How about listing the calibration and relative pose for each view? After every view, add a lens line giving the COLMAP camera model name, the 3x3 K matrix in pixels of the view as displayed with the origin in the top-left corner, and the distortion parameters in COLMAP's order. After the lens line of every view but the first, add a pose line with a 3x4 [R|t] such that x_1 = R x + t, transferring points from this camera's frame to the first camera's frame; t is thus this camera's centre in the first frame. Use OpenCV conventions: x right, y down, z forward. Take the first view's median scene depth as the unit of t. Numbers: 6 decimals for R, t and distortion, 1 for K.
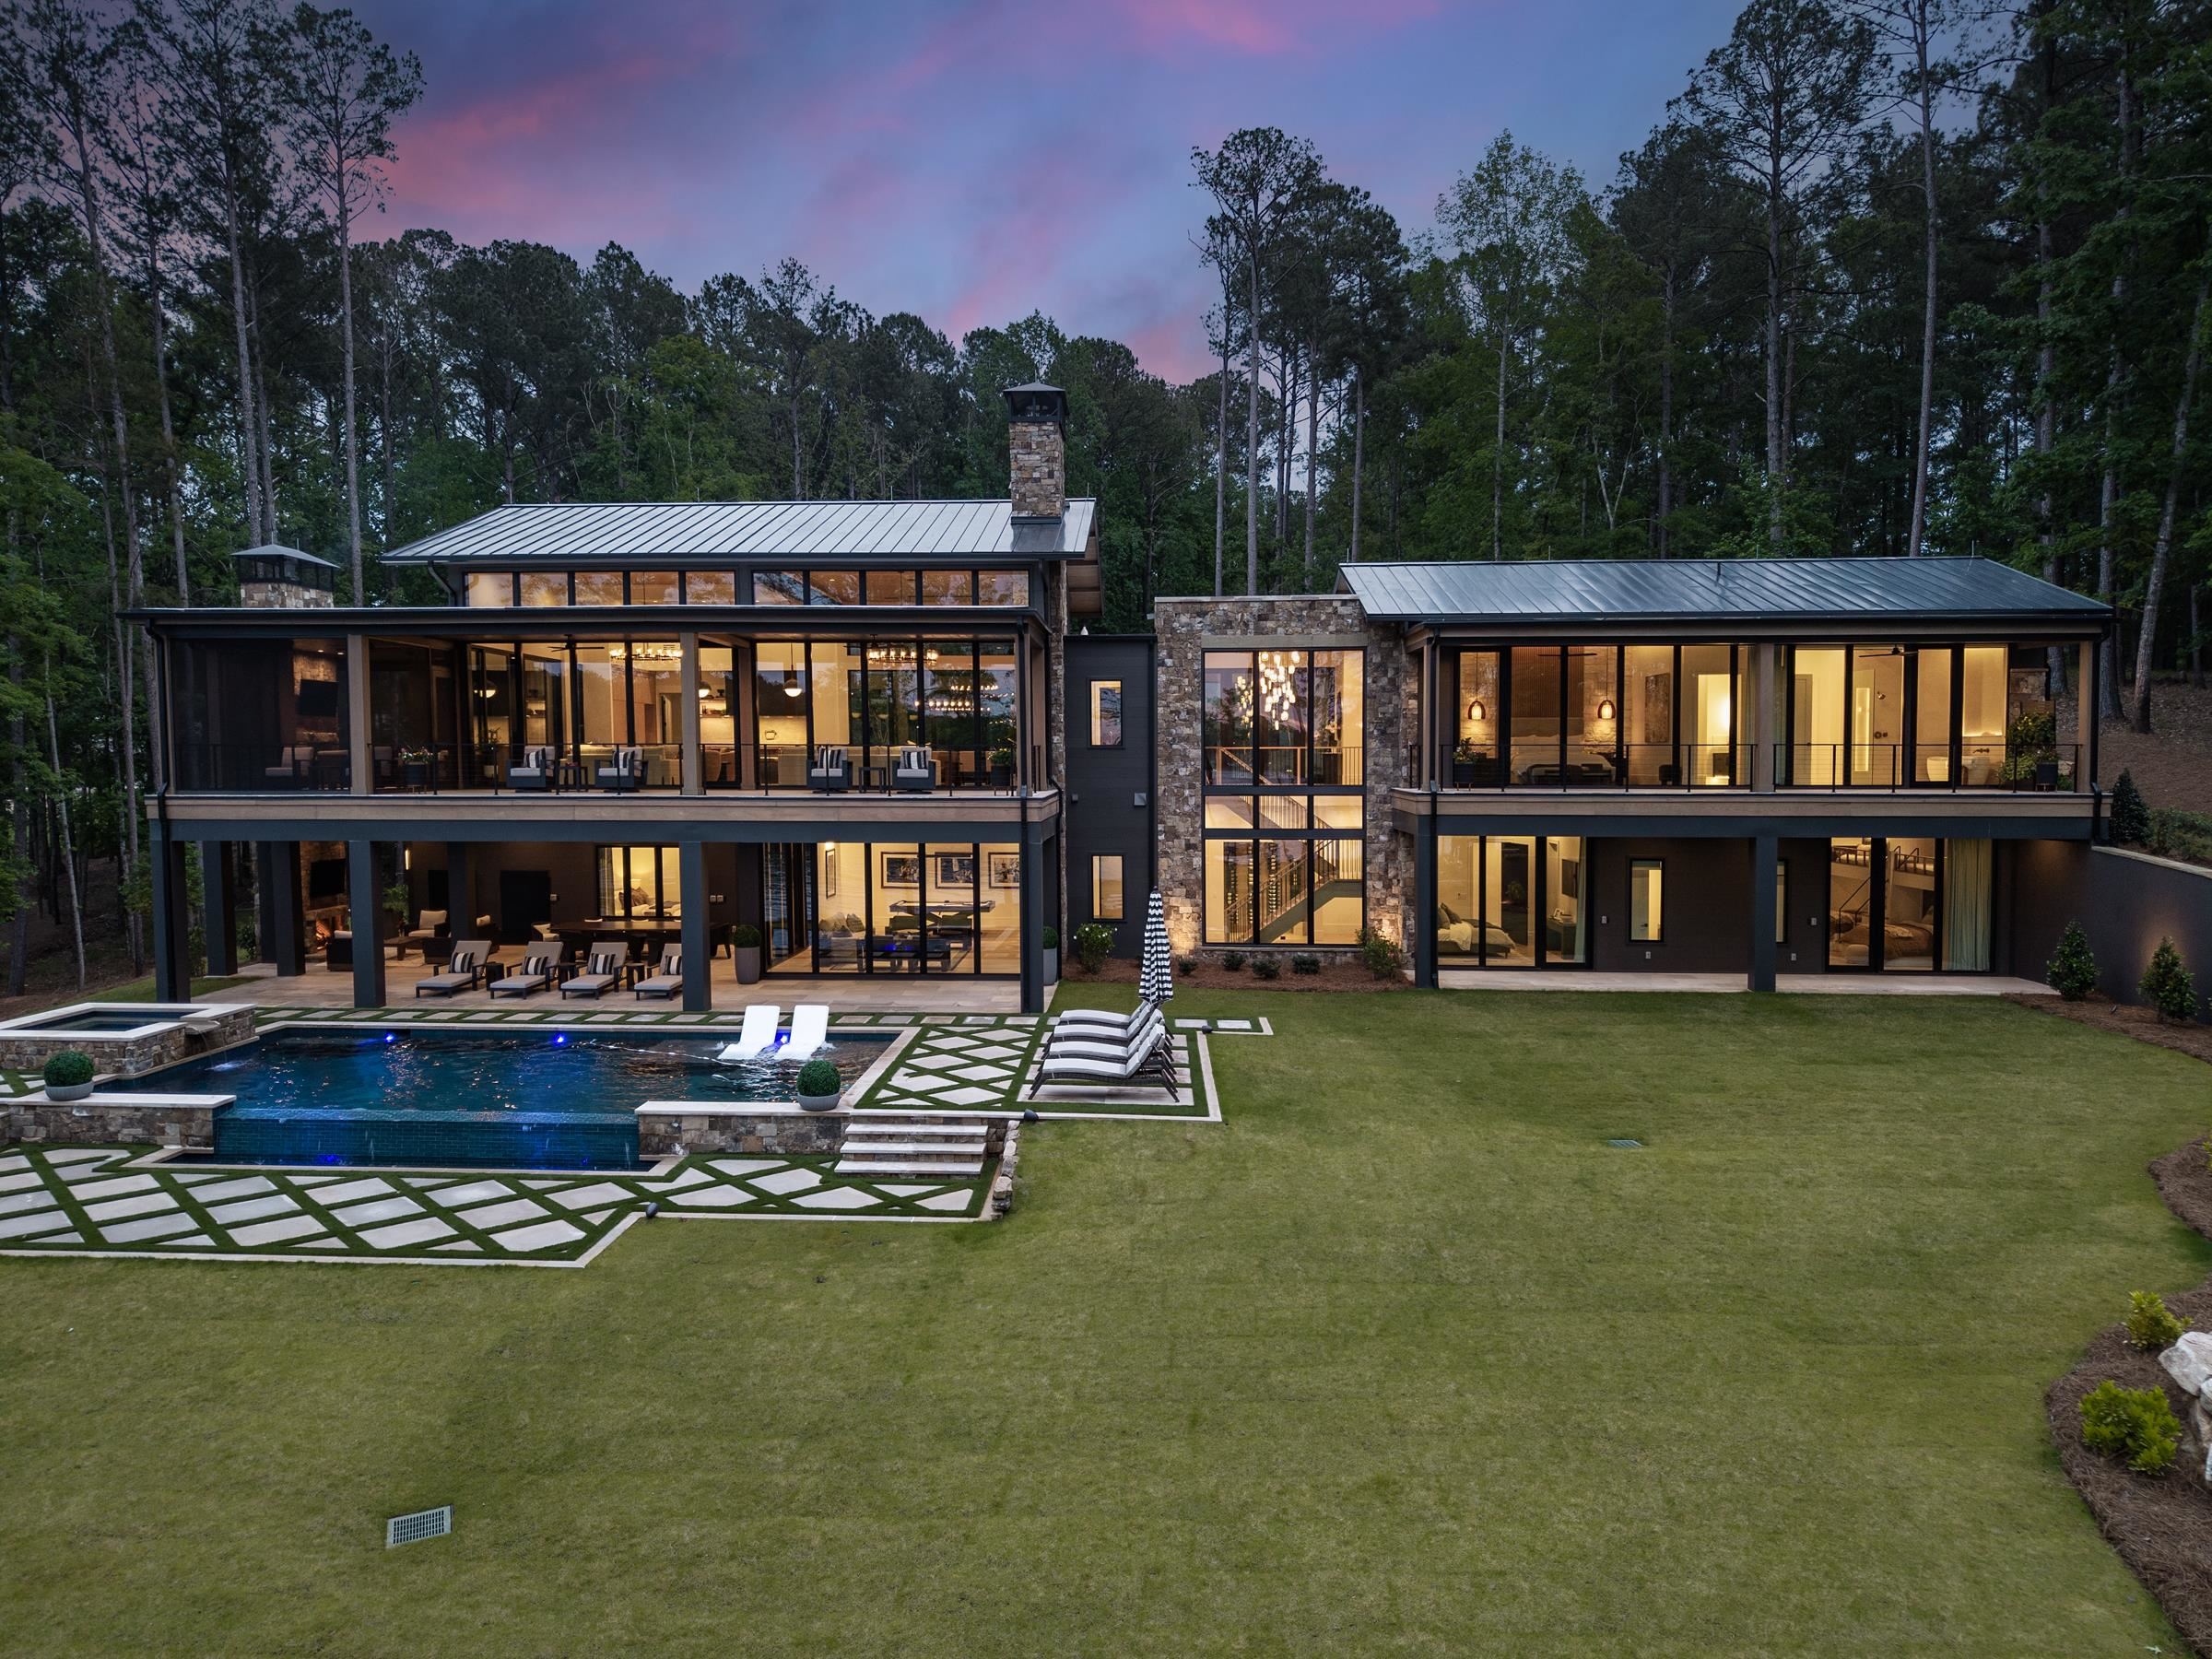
lens RADIAL K [[1468.3, 0, 1002.1], [0, 1468.3, 894.8], [0, 0, 1]] dist [0.030099, -0.022558]
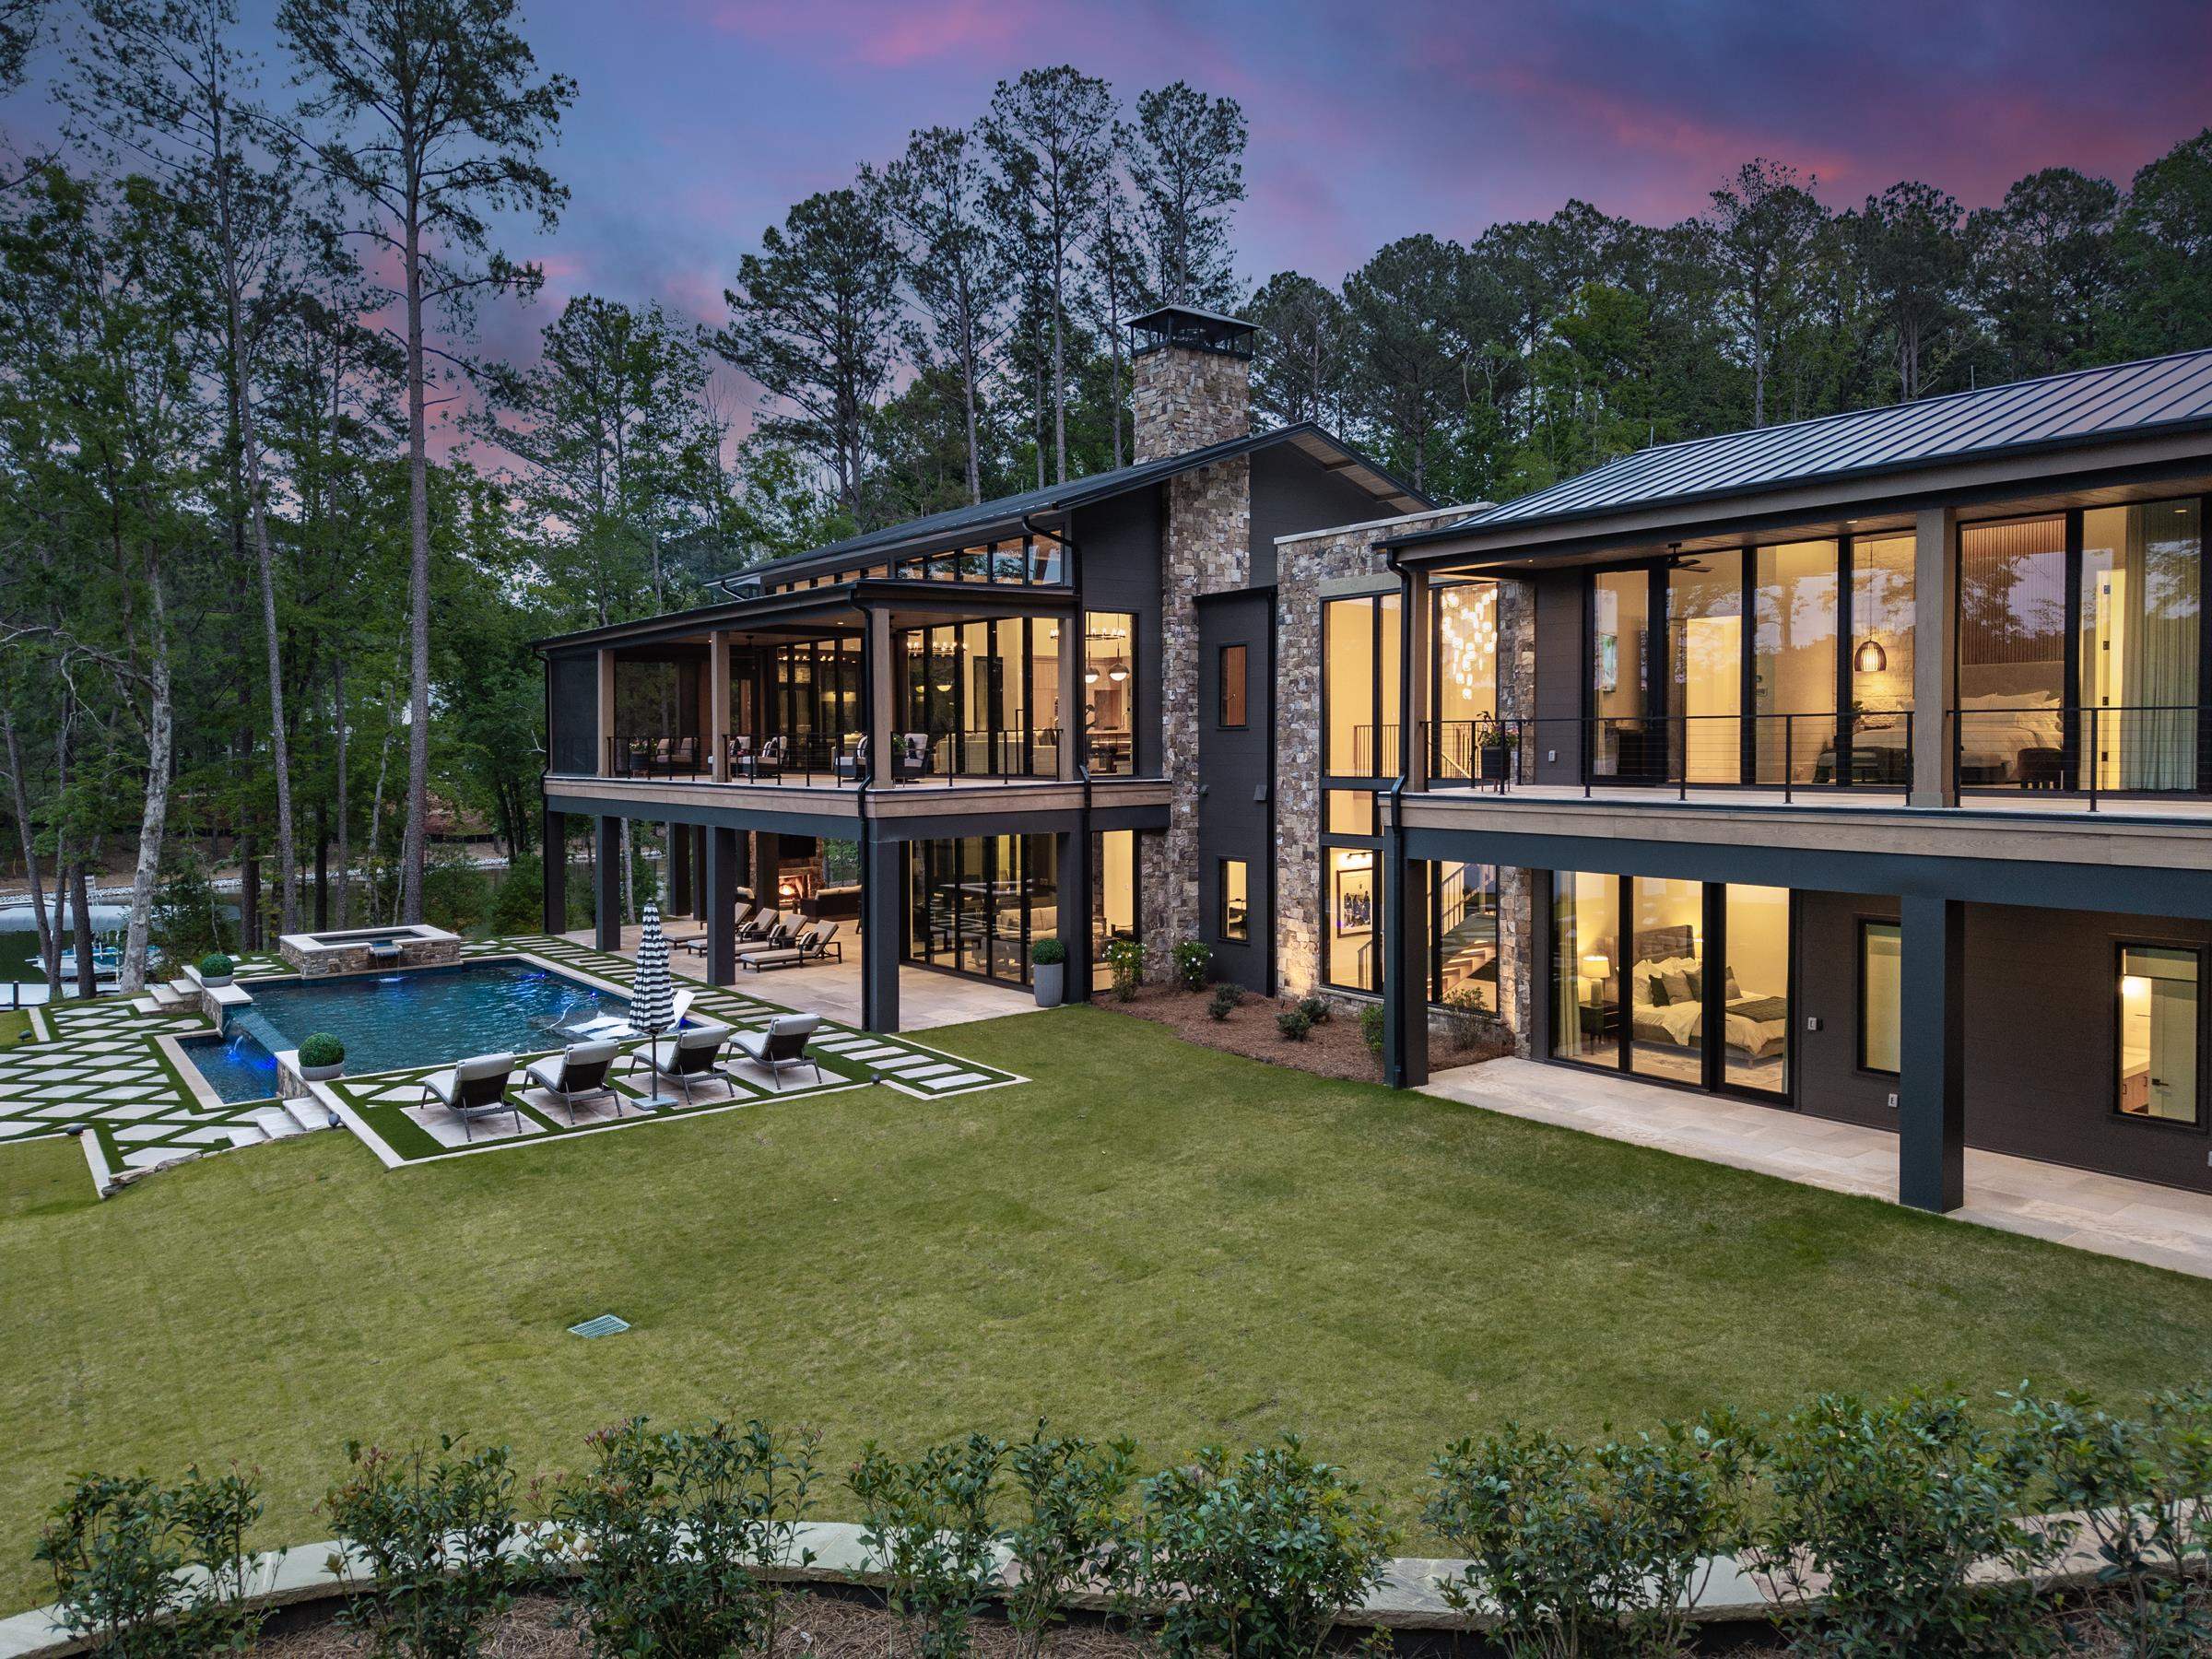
lens RADIAL K [[1468.3, 0, 1079.4], [0, 1468.3, 792.8], [0, 0, 1]] dist [0.030099, -0.022558]
pose [[0.679957, 0.020500, -0.732965, 0.715571], [-0.056719, 0.998085, -0.024701, -0.047119], [0.731055, 0.058369, 0.679817, 0.460778]]
